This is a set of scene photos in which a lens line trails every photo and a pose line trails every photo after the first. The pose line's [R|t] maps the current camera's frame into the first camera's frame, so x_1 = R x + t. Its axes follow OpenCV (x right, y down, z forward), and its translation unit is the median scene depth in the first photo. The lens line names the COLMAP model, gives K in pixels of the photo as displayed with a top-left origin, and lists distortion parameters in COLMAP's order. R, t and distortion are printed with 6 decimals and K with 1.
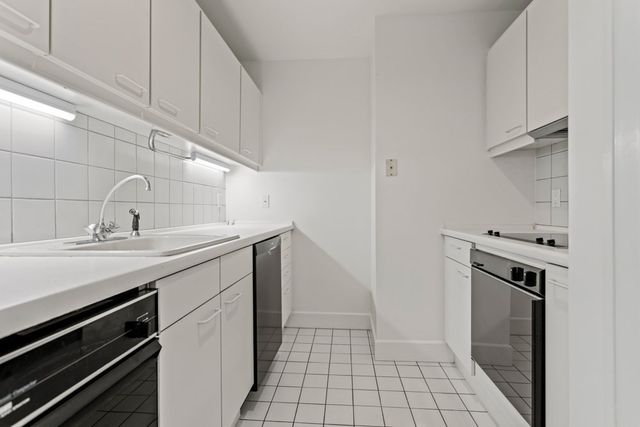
lens RADIAL K [[309.7, 0, 318.3], [0, 309.7, 205.5], [0, 0, 1]] dist [-0.000440, -0.000960]
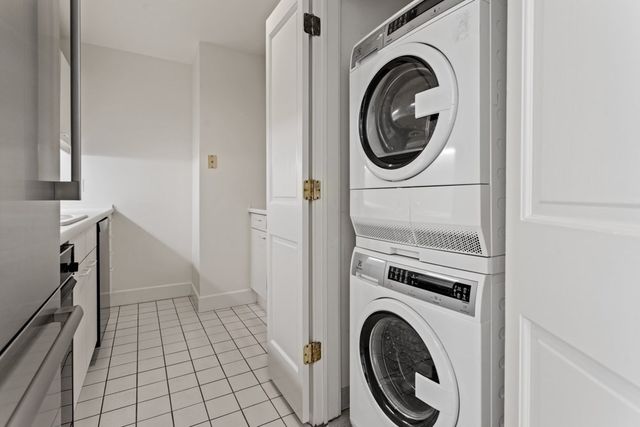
lens RADIAL K [[309.7, 0, 318.3], [0, 309.7, 205.5], [0, 0, 1]] dist [-0.000440, -0.000960]
pose [[0.827108, -0.010669, 0.561942, -0.124370], [-0.016598, 0.998920, 0.043396, -0.004281], [-0.561798, -0.045220, 0.826037, -0.318966]]
